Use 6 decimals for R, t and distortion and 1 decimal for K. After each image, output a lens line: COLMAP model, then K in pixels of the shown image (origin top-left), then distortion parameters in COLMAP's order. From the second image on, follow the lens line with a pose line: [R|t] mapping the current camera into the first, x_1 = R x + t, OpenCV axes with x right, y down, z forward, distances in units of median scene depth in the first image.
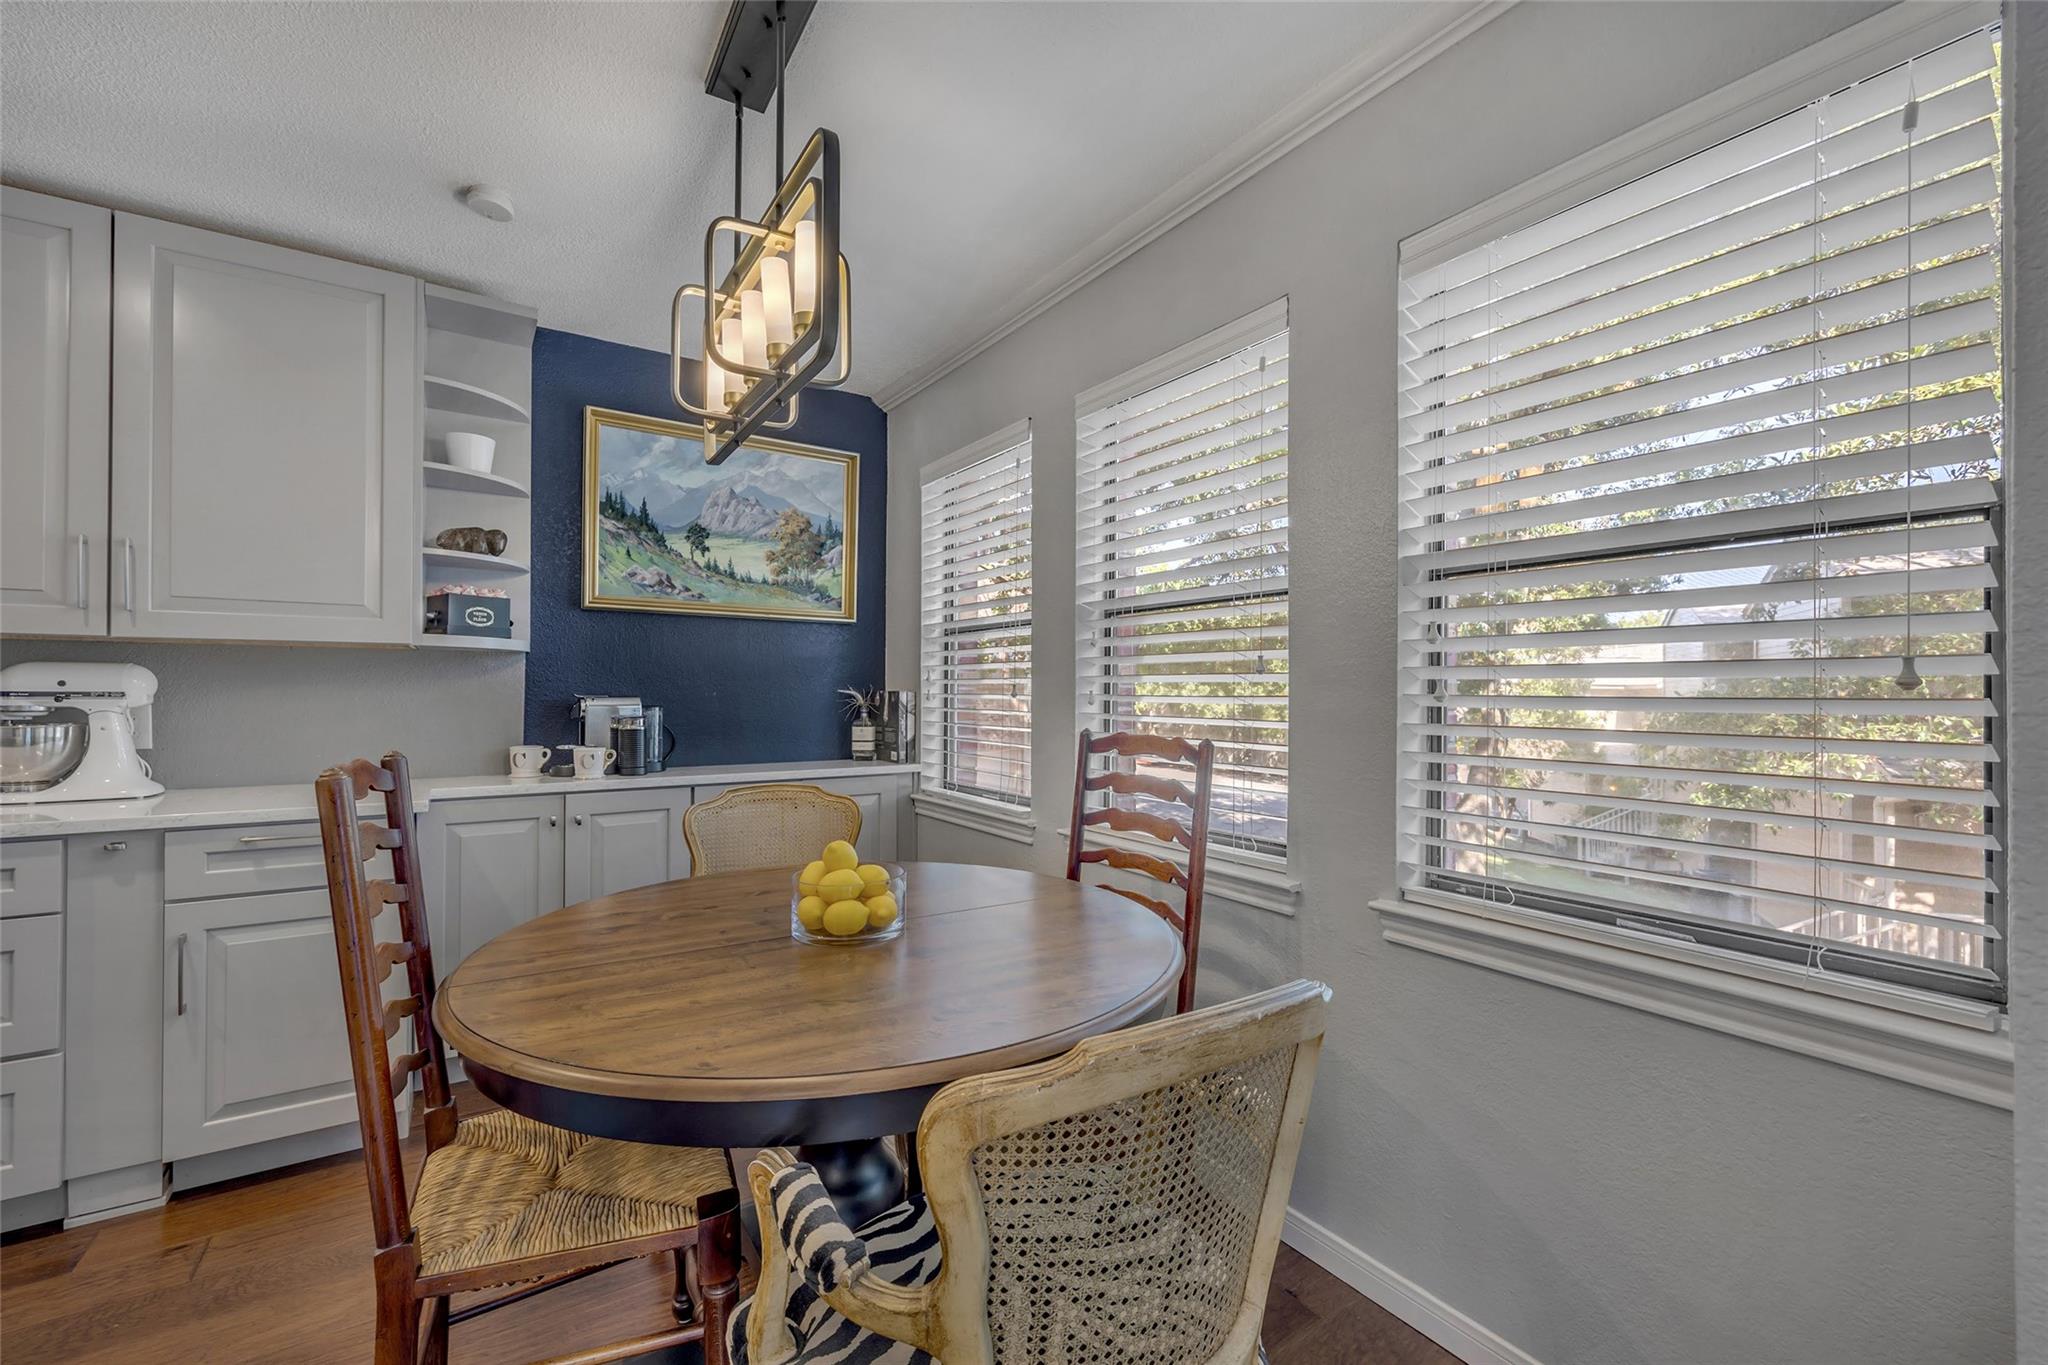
lens RADIAL K [[839.7, 0, 1036.1], [0, 839.7, 687.2], [0, 0, 1]] dist [-0.001589, -0.000326]
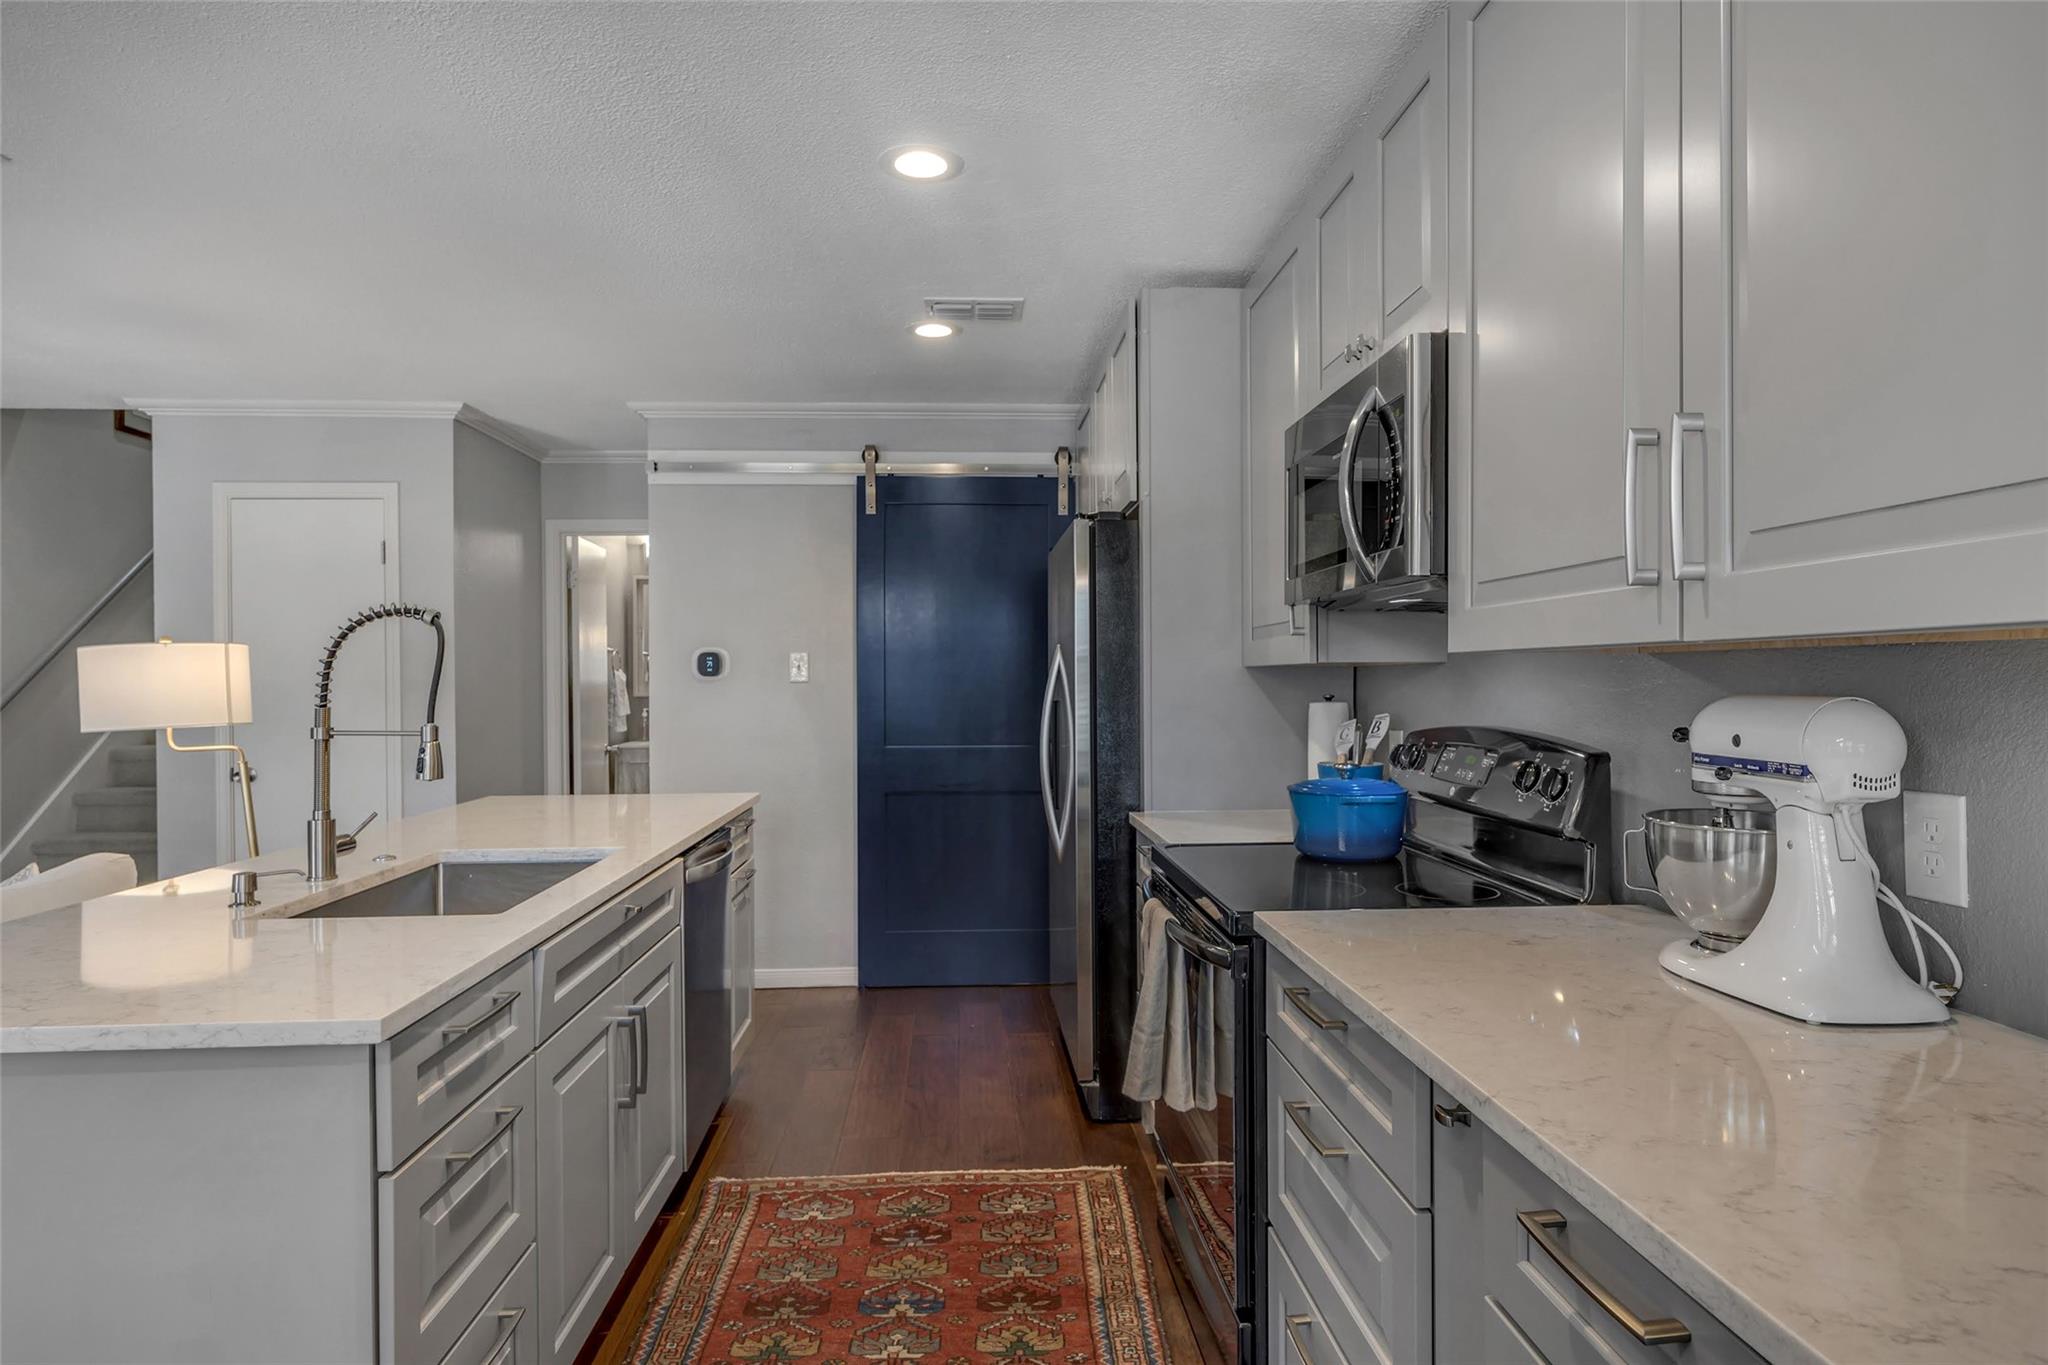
lens RADIAL K [[1148.8, 0, 1031.7], [0, 1148.8, 678.2], [0, 0, 1]] dist [-0.009082, -0.000552]
pose [[-0.519283, 0.001020, -0.854602, -0.318089], [0.008941, 0.999951, -0.004240, -0.033748], [0.854556, -0.009843, -0.519266, 0.808763]]
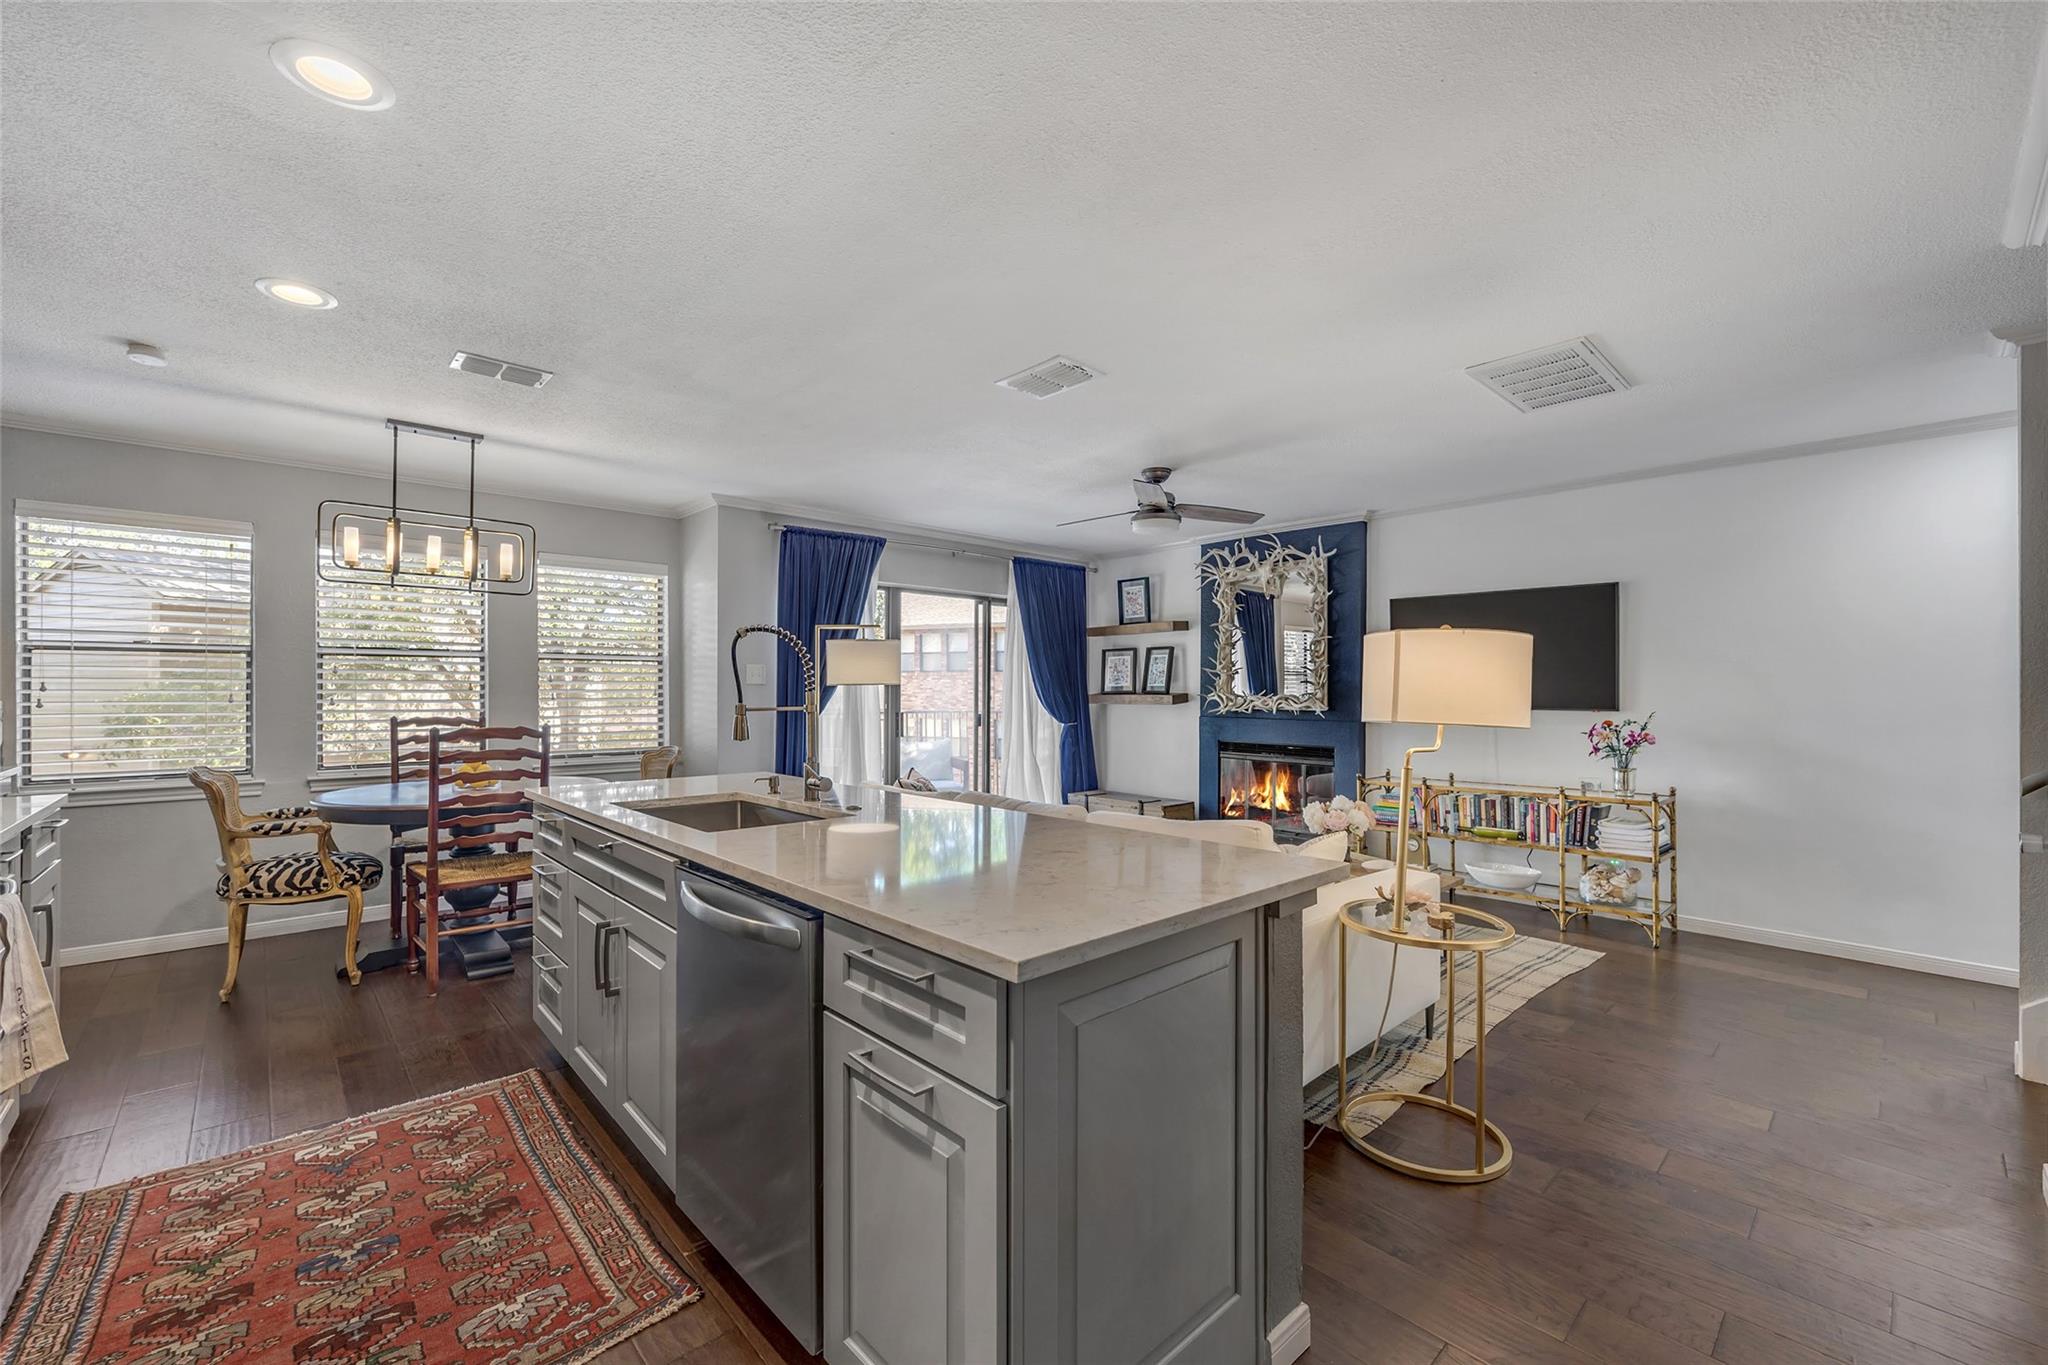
lens RADIAL K [[839.7, 0, 1021.6], [0, 839.7, 689.7], [0, 0, 1]] dist [-0.001589, -0.000326]
pose [[-0.128454, 0.005107, 0.991702, -1.793649], [-0.007415, 0.999954, -0.006110, -0.016745], [-0.991688, -0.008139, -0.128410, -0.208202]]
